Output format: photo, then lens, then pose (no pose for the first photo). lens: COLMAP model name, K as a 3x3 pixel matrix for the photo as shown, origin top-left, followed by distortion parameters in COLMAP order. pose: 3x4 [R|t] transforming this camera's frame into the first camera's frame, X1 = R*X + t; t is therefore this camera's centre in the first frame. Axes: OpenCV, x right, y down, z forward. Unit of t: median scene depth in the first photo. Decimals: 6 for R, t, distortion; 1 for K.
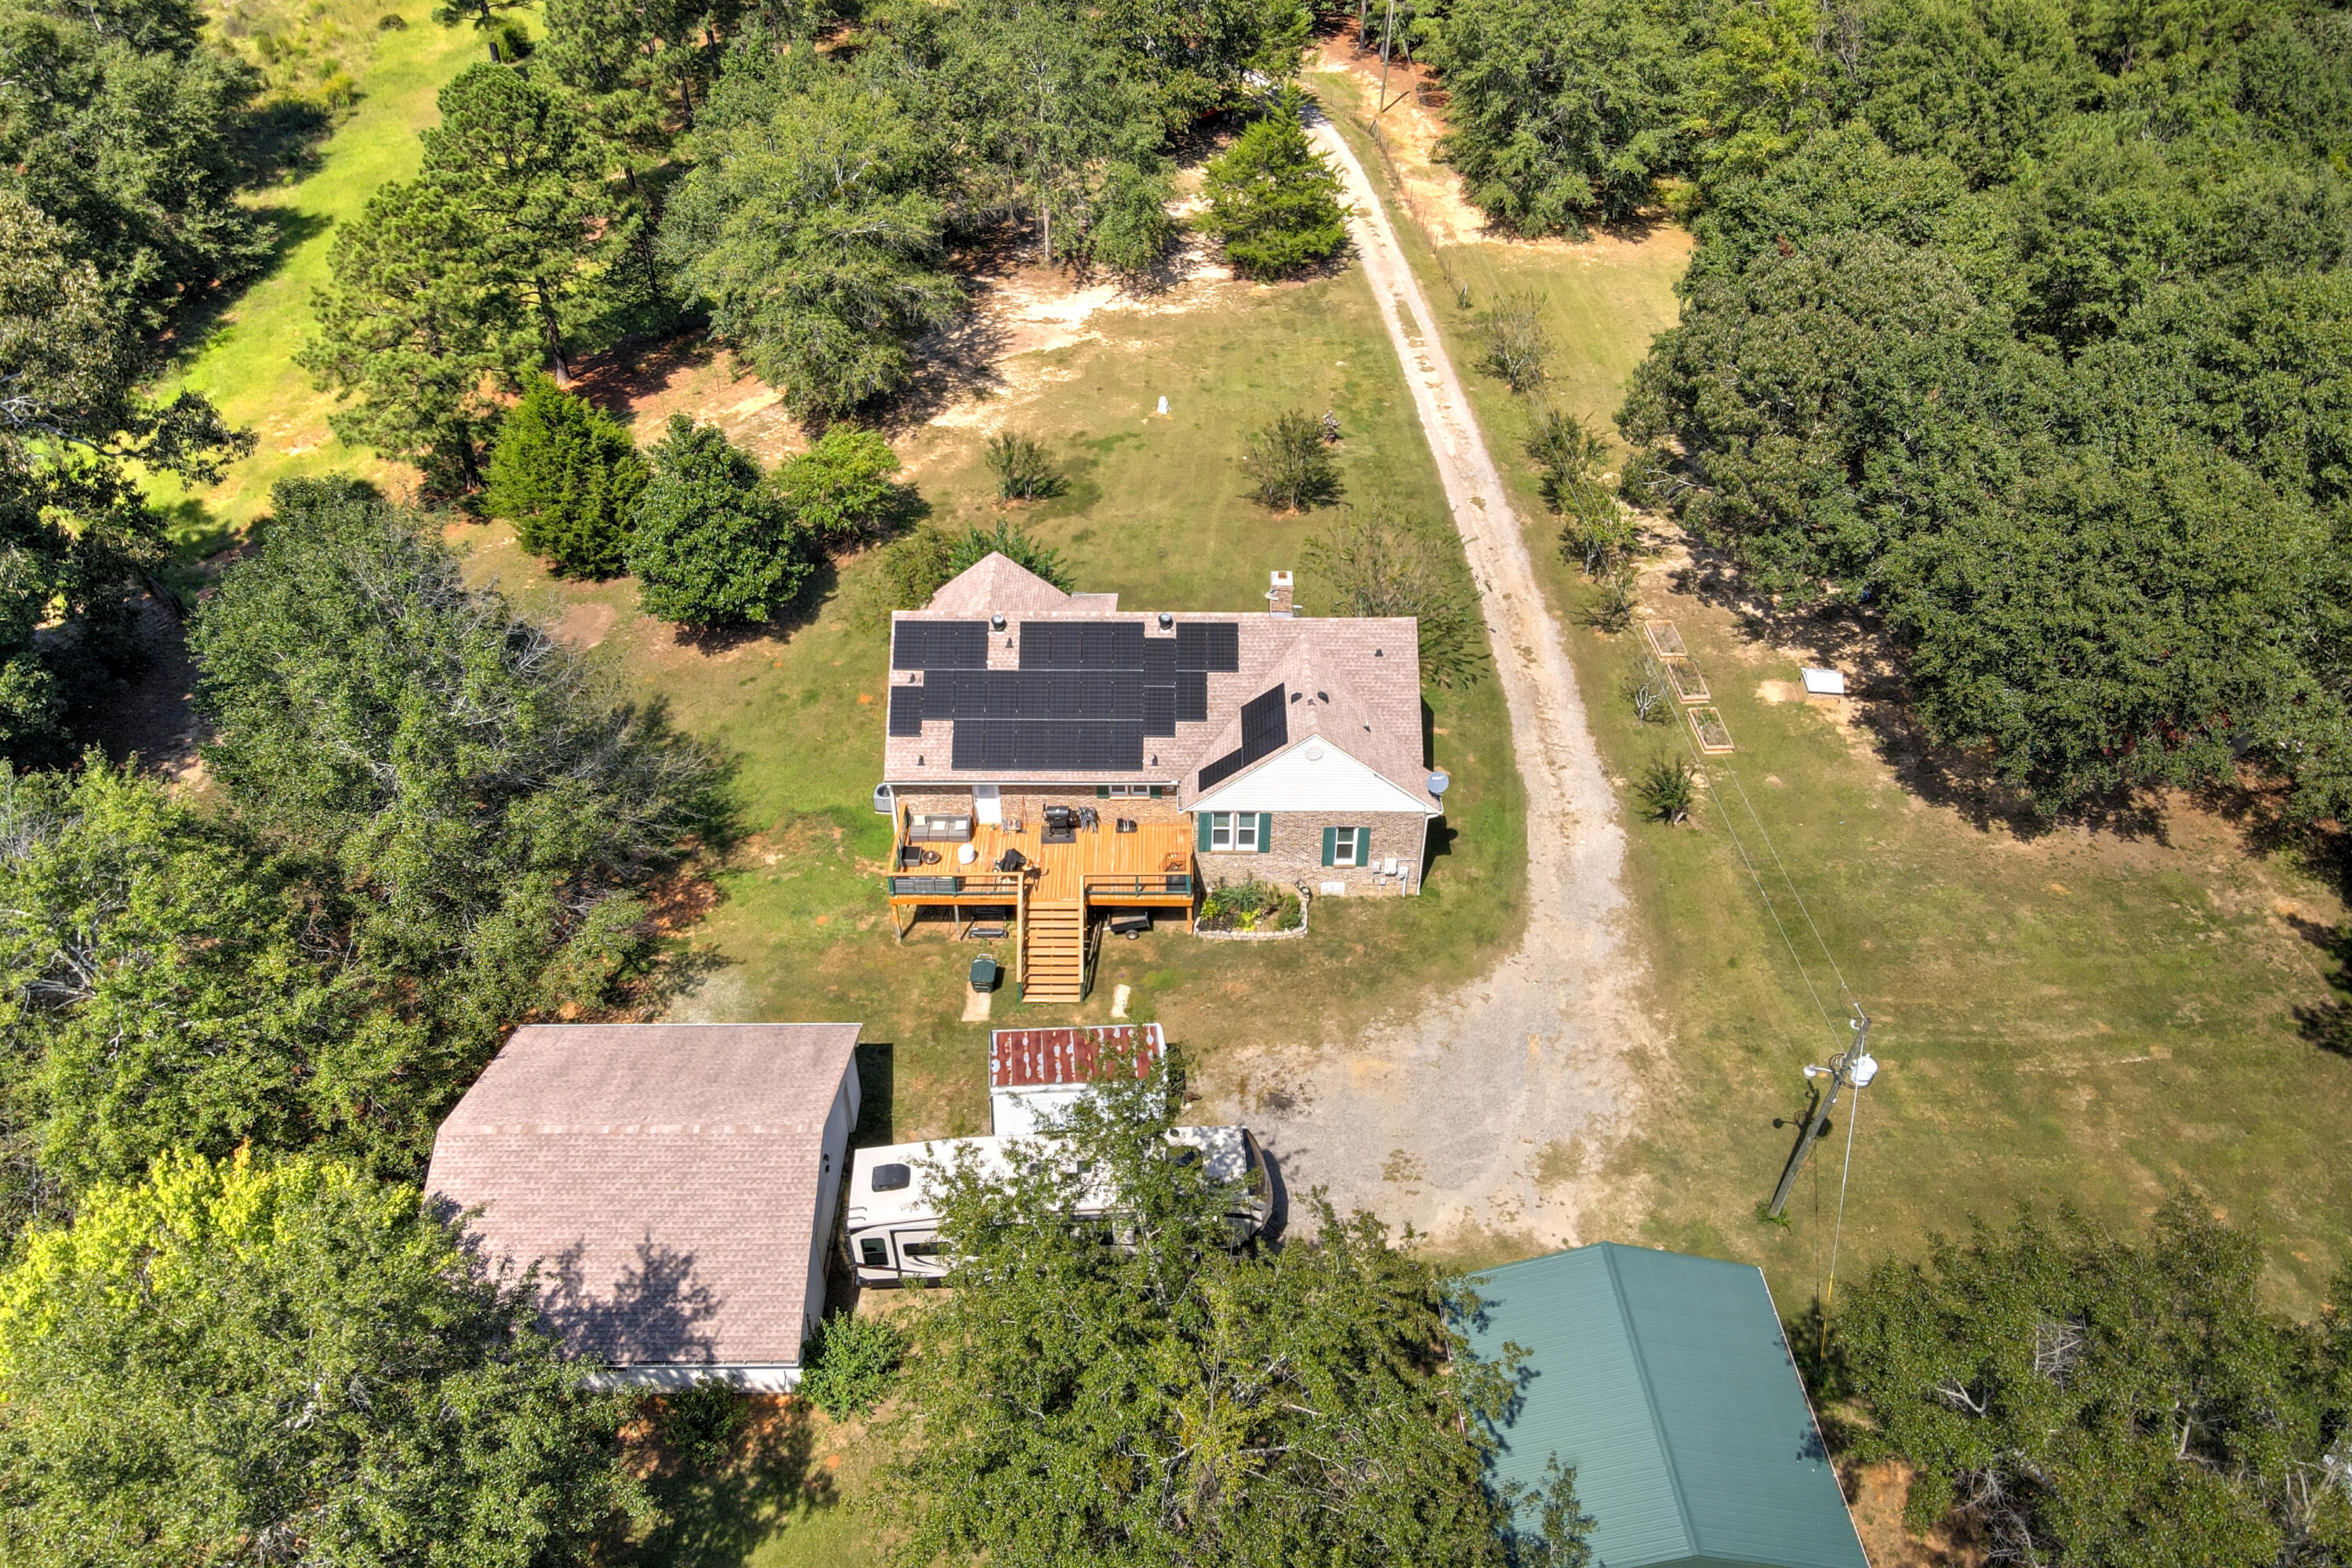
lens RADIAL K [[1706.7, 0, 1176.0], [0, 1706.7, 784.0], [0, 0, 1]] dist [-0.007854, 0.042847]
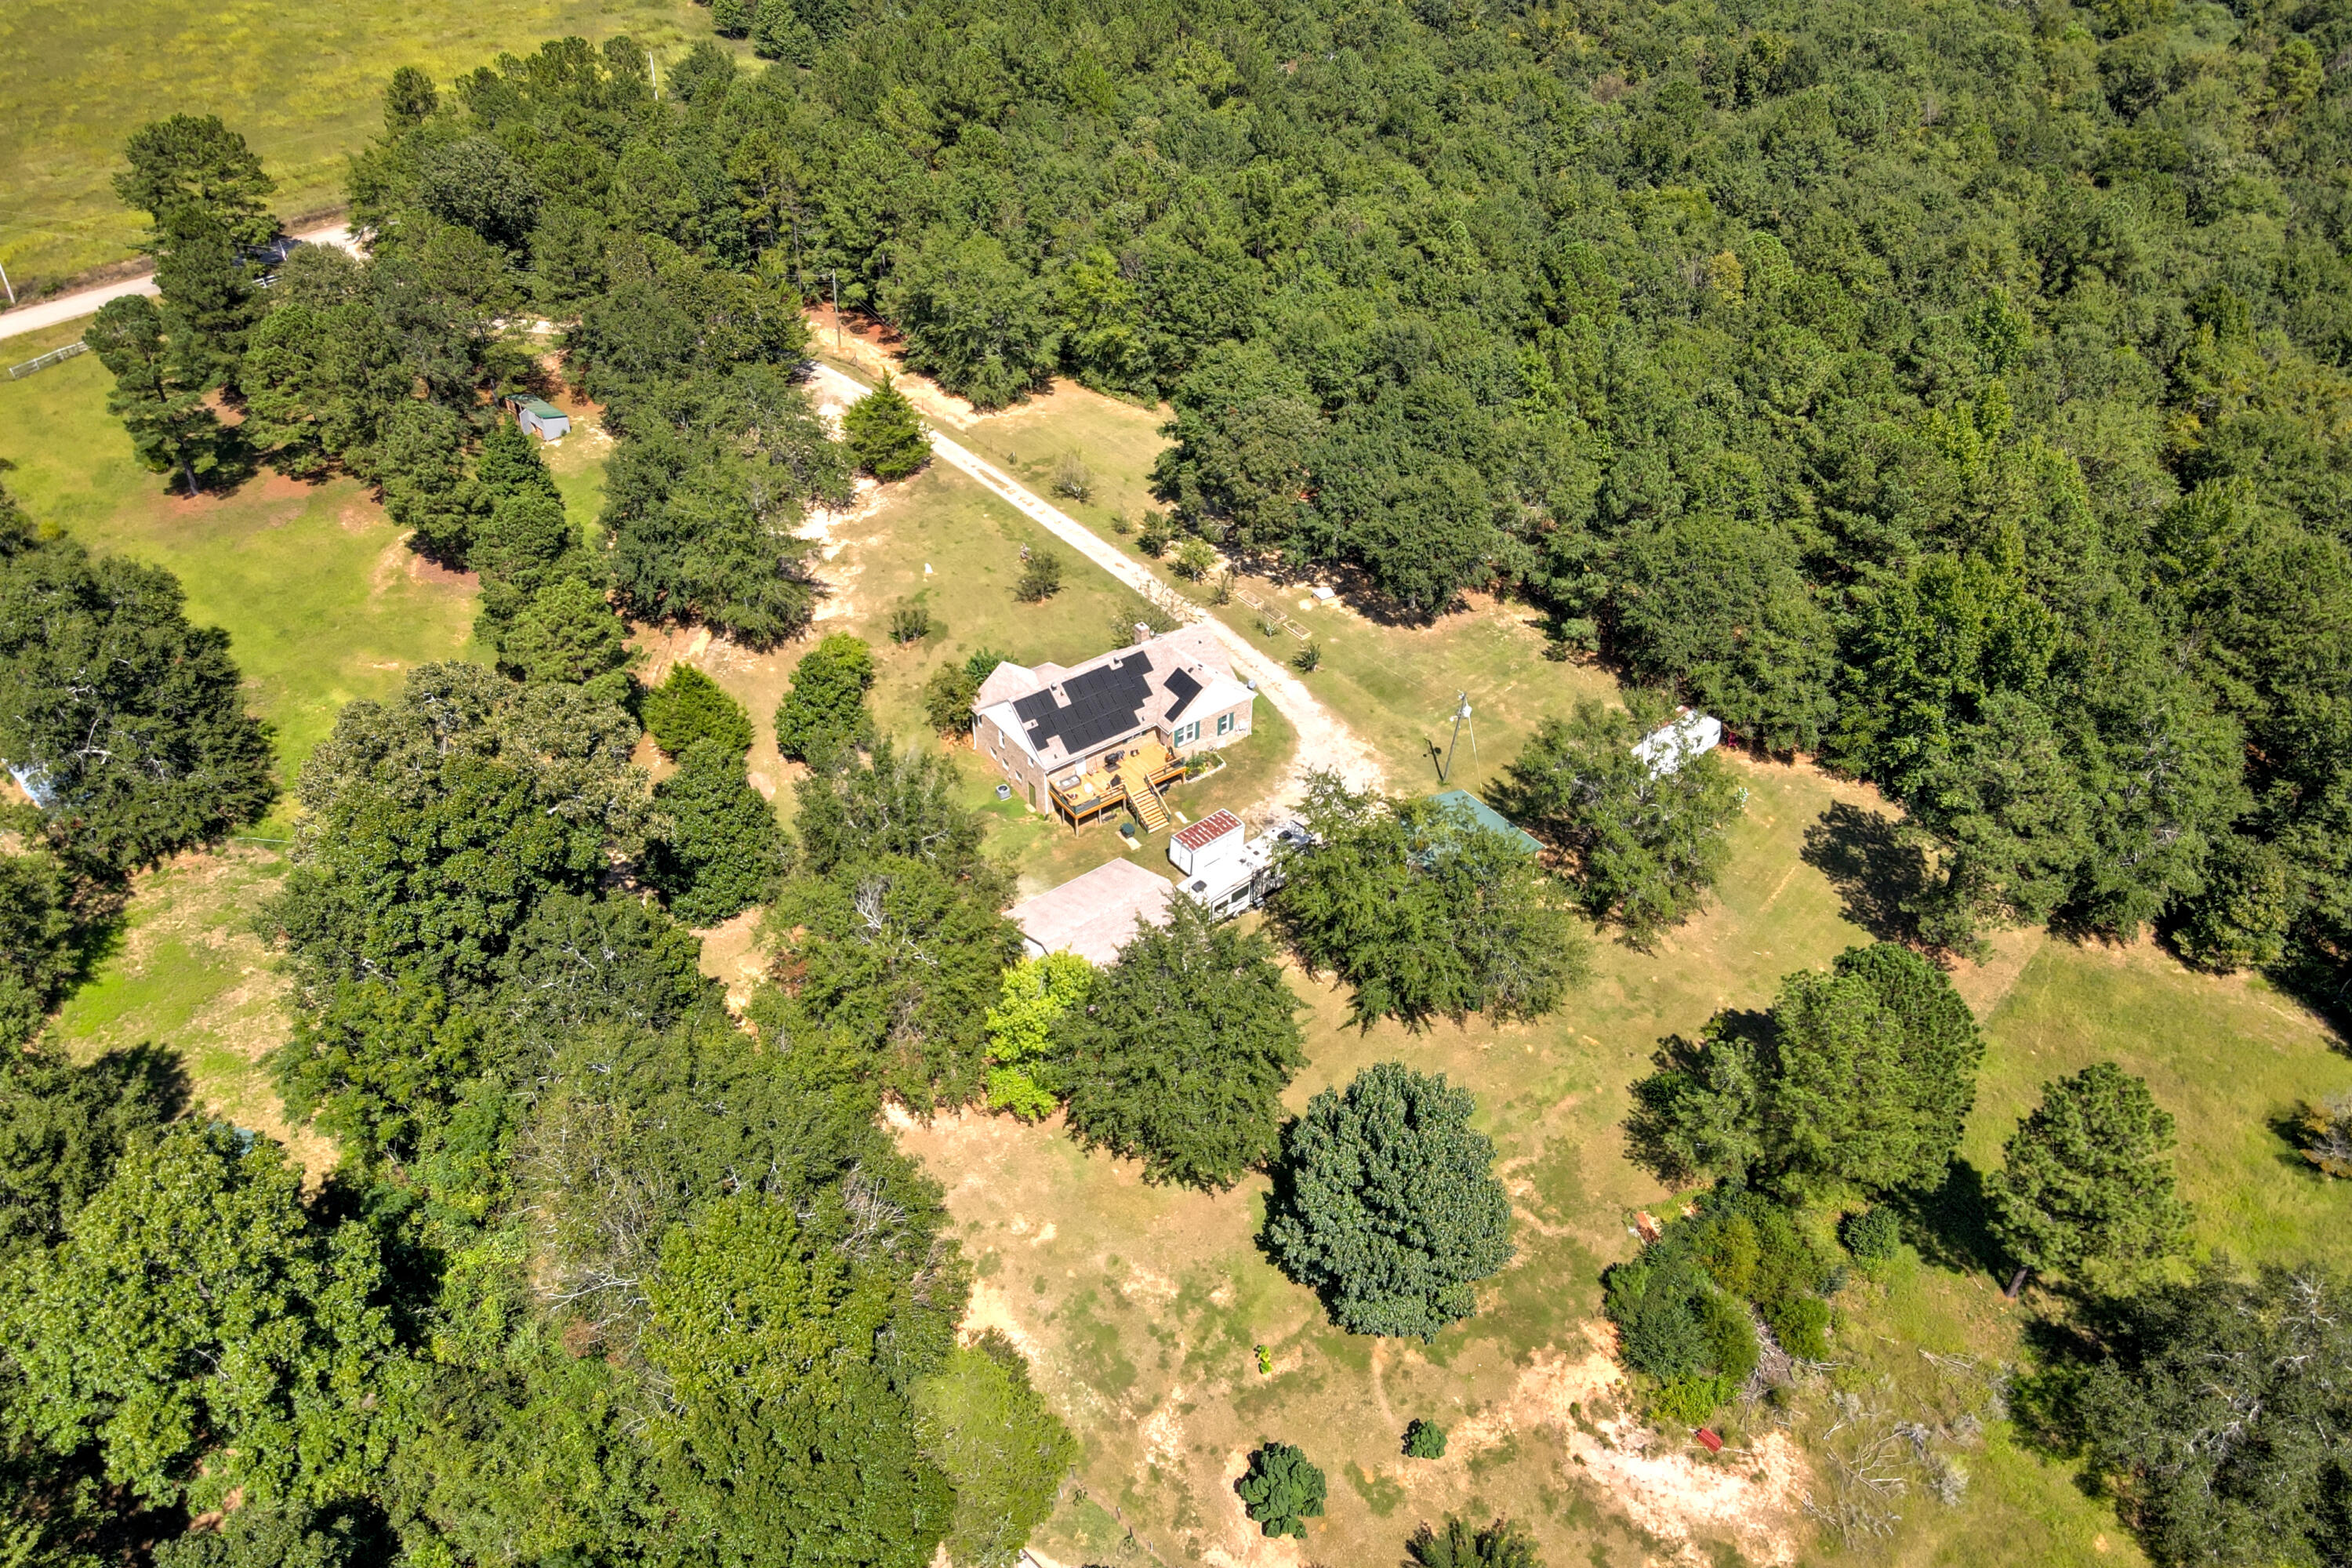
lens RADIAL K [[1708.8, 0, 1177.4], [0, 1708.8, 760.1], [0, 0, 1]] dist [-0.002879, 0.005246]
pose [[0.805935, -0.361932, 0.468480, -1.043395], [0.367052, 0.926378, 0.084242, -0.135216], [-0.464479, 0.104063, 0.879449, -0.987006]]
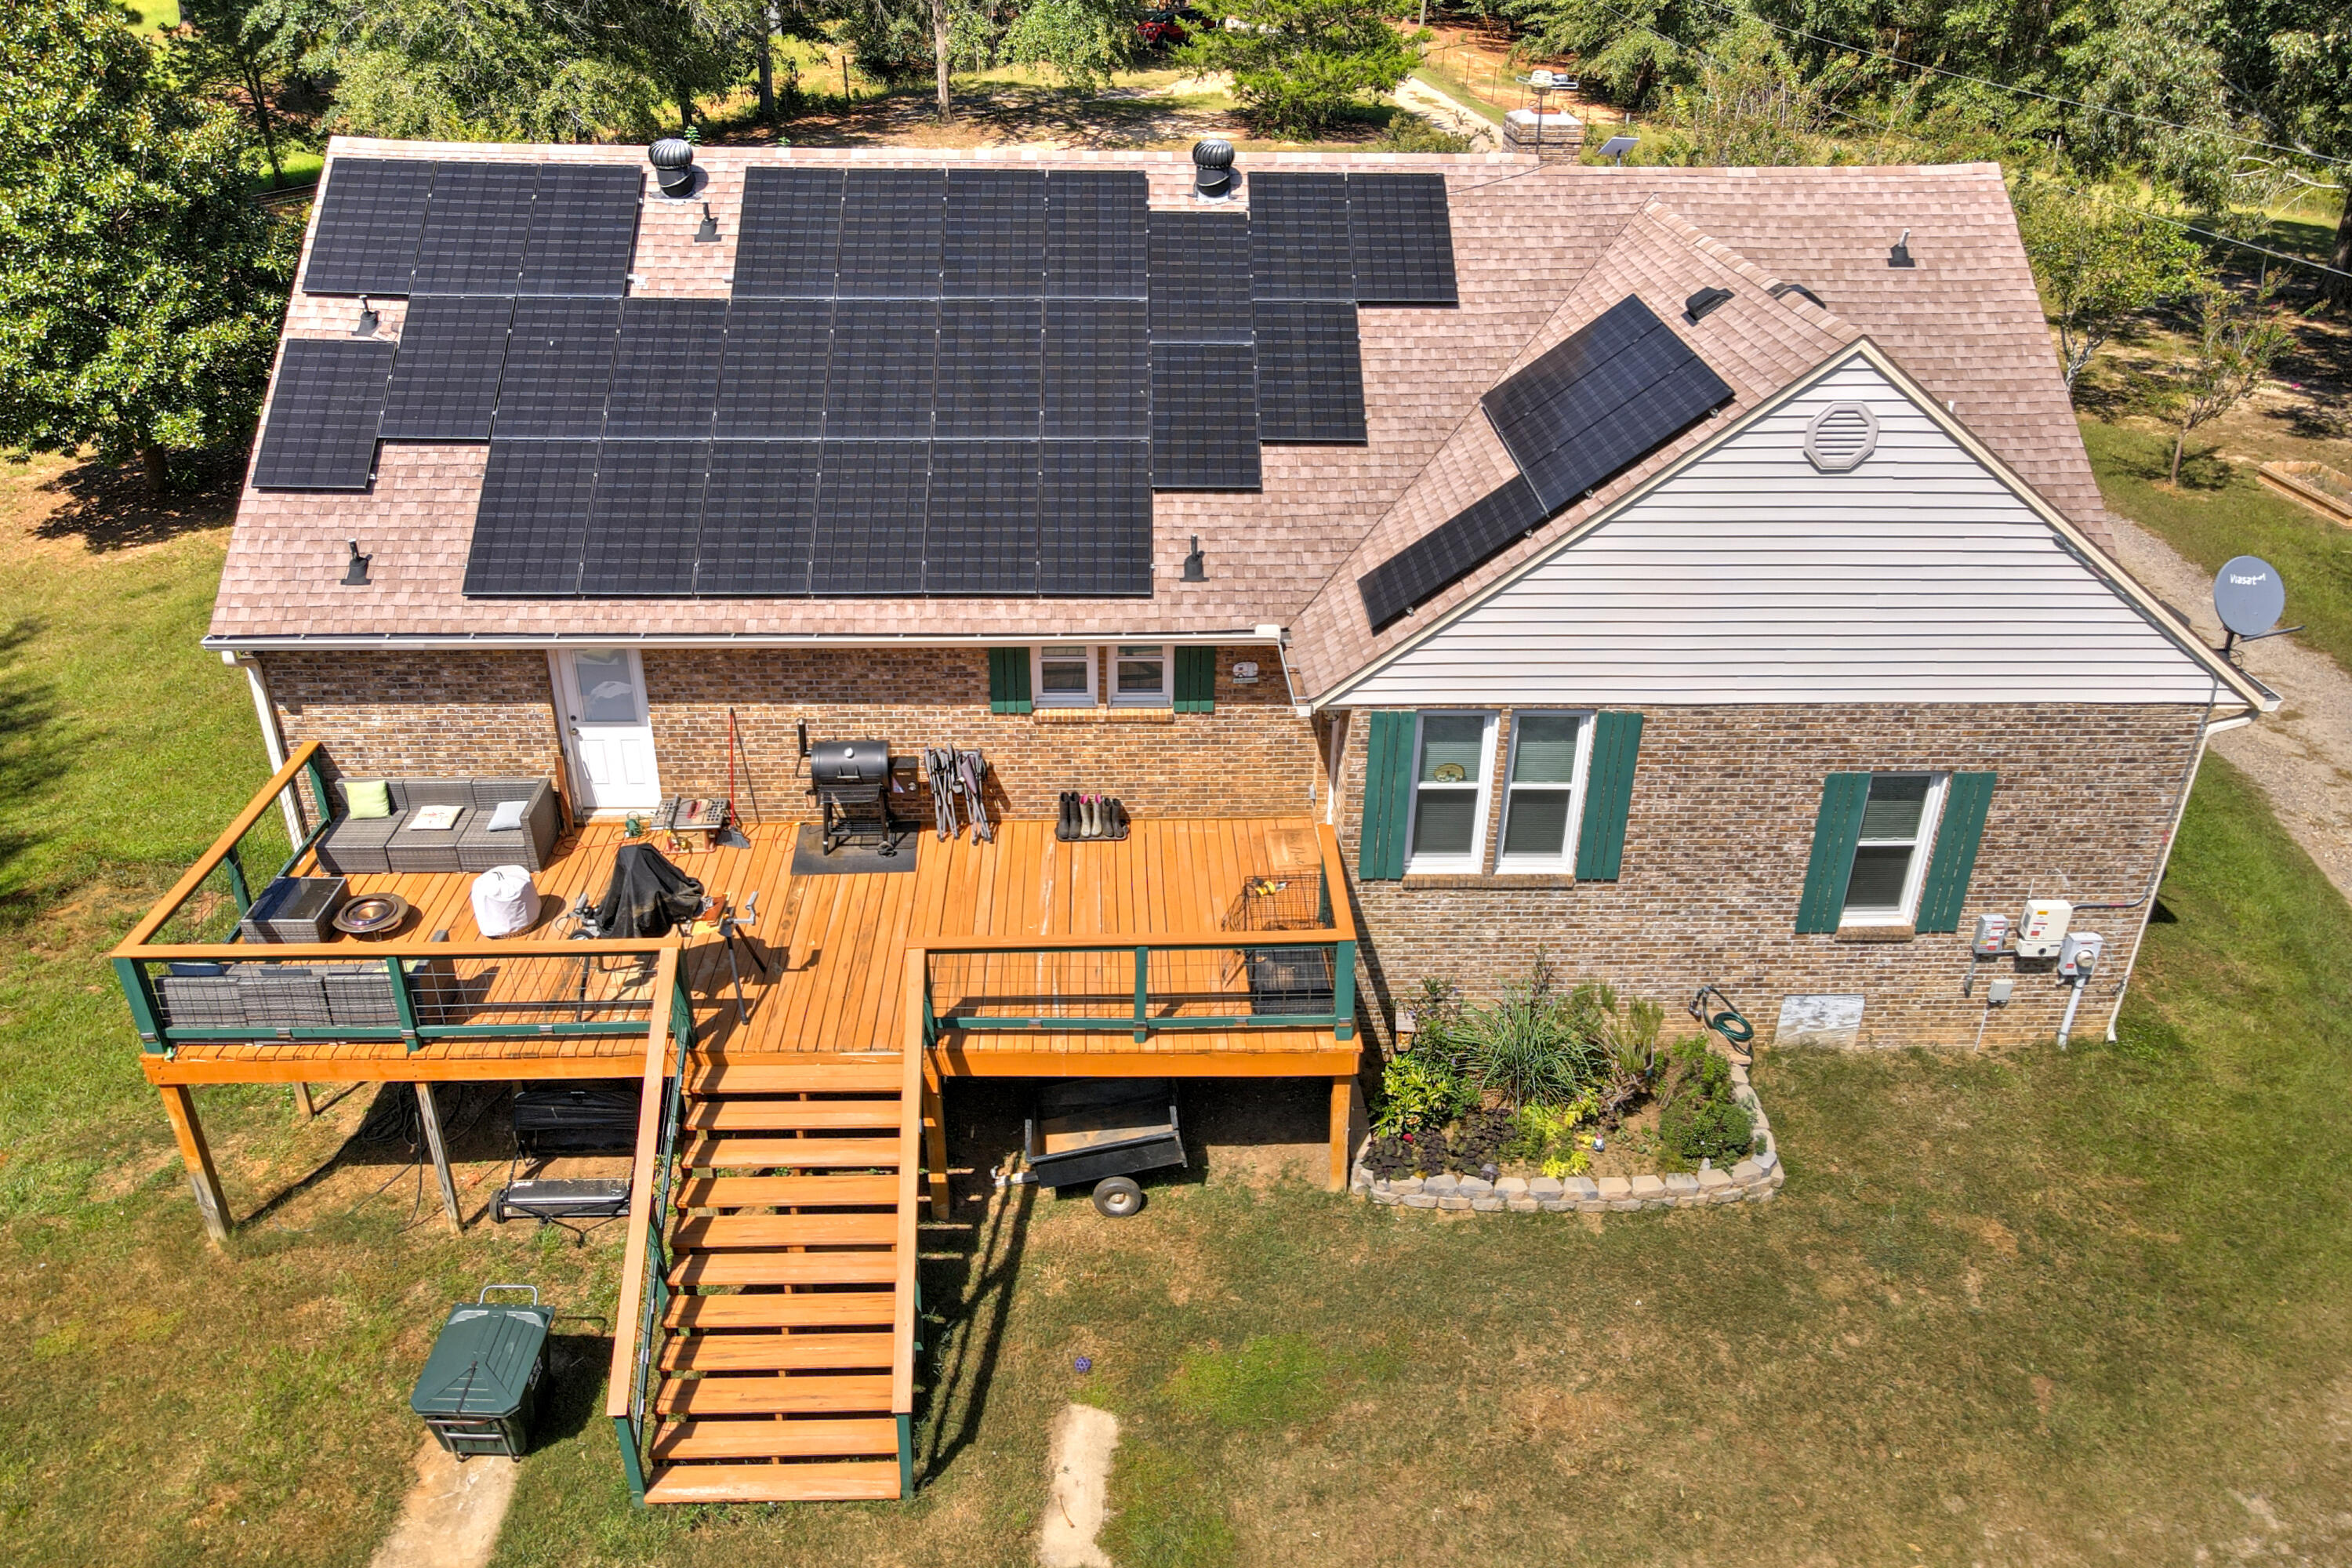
lens RADIAL K [[1708.8, 0, 1177.4], [0, 1708.8, 760.1], [0, 0, 1]] dist [-0.002879, 0.005246]
pose [[0.999225, -0.007806, 0.038568, -0.026218], [0.015010, 0.981630, -0.190205, 0.071852], [-0.036375, 0.190636, 0.980987, 0.724323]]
